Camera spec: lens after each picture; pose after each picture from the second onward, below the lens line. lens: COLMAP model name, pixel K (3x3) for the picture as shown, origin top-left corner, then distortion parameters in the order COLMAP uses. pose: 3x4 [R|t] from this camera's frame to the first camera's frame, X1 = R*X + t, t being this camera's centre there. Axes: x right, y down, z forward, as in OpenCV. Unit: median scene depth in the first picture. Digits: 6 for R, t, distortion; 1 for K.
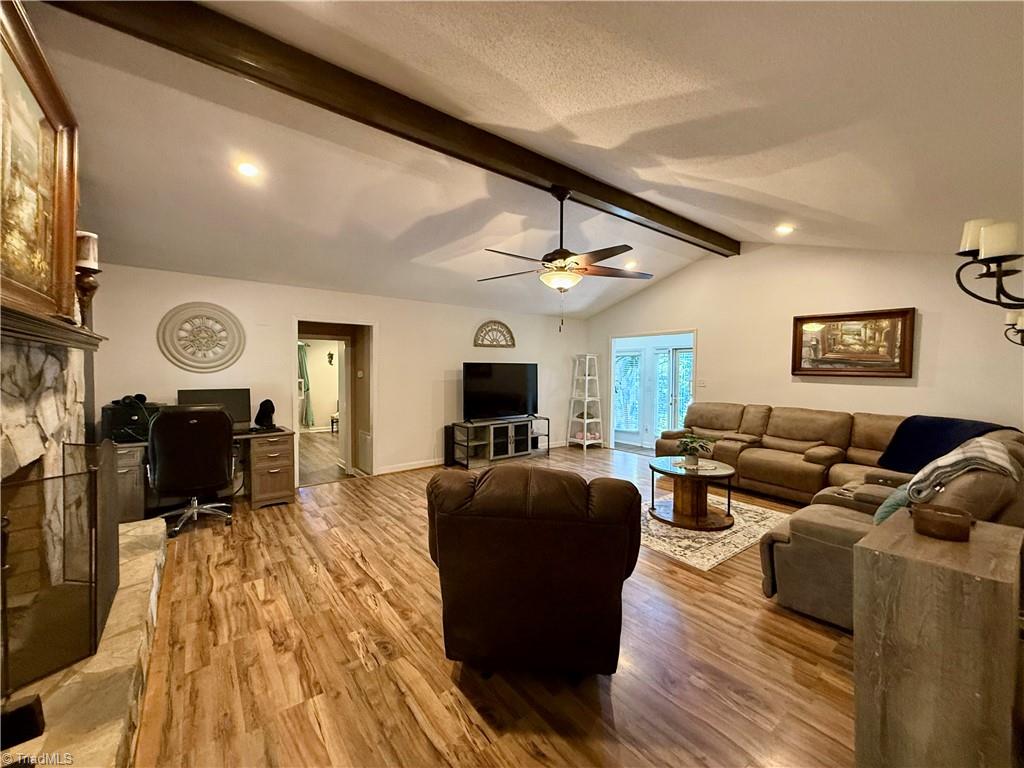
lens RADIAL K [[408.8, 0, 512.8], [0, 408.8, 383.5], [0, 0, 1]] dist [0.000850, 0.000414]
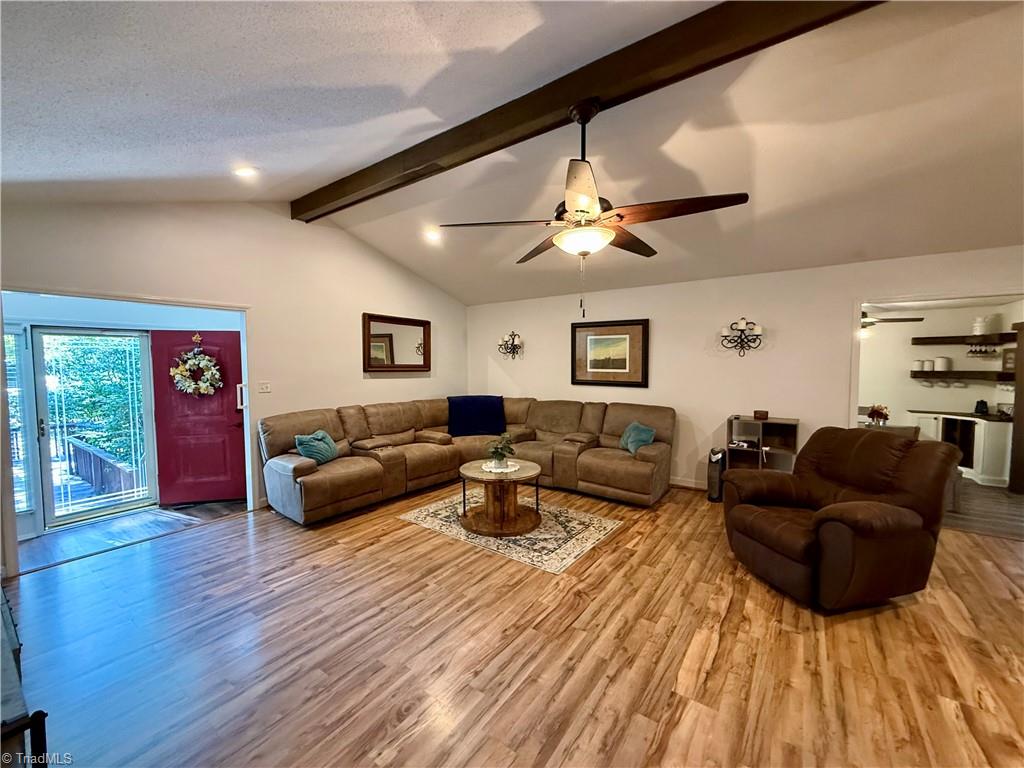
lens RADIAL K [[408.8, 0, 509.0], [0, 408.8, 385.9], [0, 0, 1]] dist [0.000850, 0.000414]
pose [[-0.277633, -0.060342, 0.958790, -0.590692], [0.033898, 0.996789, 0.072549, -0.075879], [-0.960089, 0.052643, -0.274696, 1.517738]]
